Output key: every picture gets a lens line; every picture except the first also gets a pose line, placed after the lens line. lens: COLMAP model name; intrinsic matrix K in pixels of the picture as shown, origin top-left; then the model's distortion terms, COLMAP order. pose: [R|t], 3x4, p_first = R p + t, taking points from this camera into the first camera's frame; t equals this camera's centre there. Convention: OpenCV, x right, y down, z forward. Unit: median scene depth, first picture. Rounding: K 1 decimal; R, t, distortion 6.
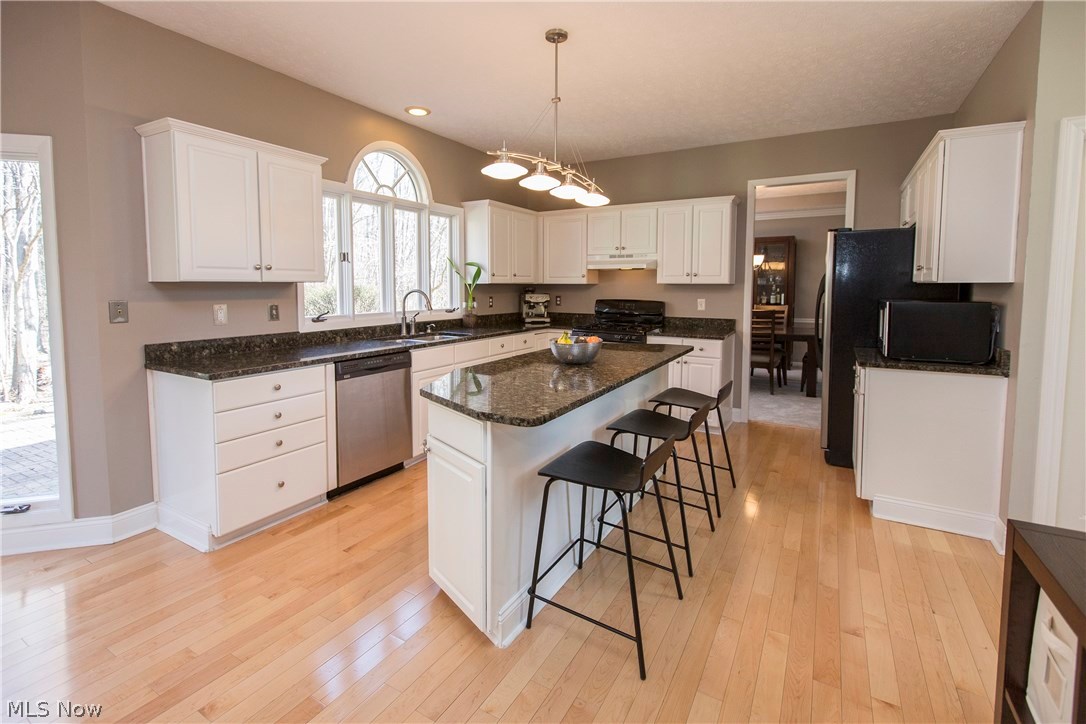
lens RADIAL K [[498.4, 0, 542.7], [0, 498.4, 315.9], [0, 0, 1]] dist [0.016505, -0.000636]
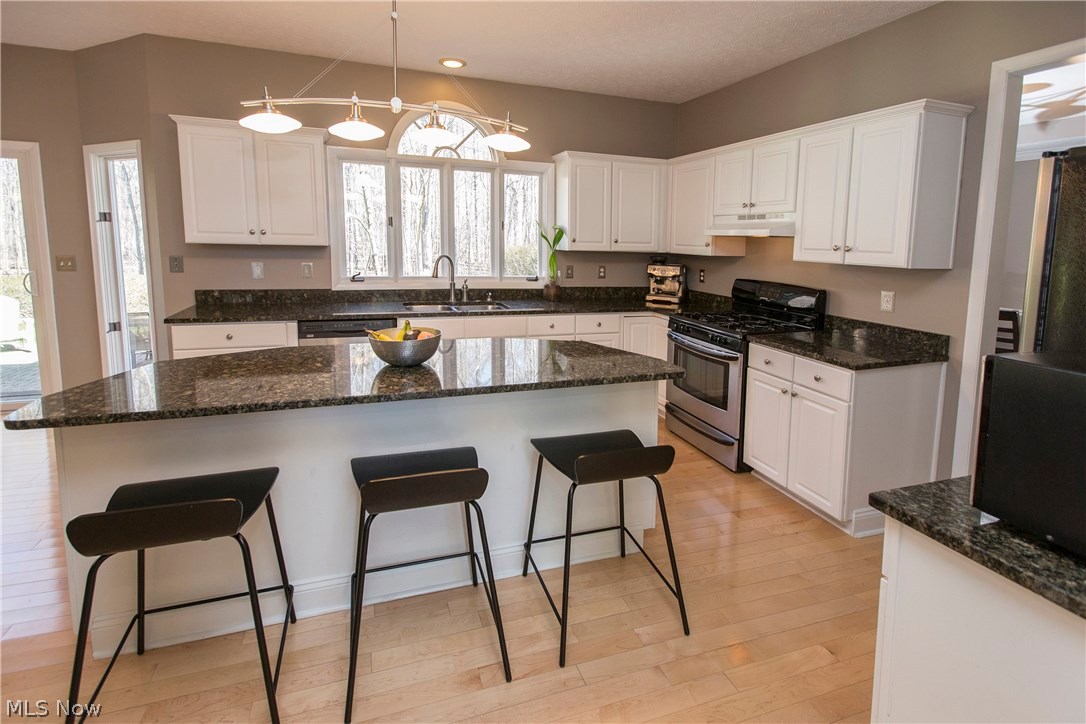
lens RADIAL K [[495.6, 0, 540.5], [0, 495.6, 300.7], [0, 0, 1]] dist [0.004448, 0.000334]
pose [[0.753069, 0.103487, -0.649752, 0.418411], [-0.067652, 0.994498, 0.079986, -0.045047], [0.654454, -0.016278, 0.755926, 0.330316]]
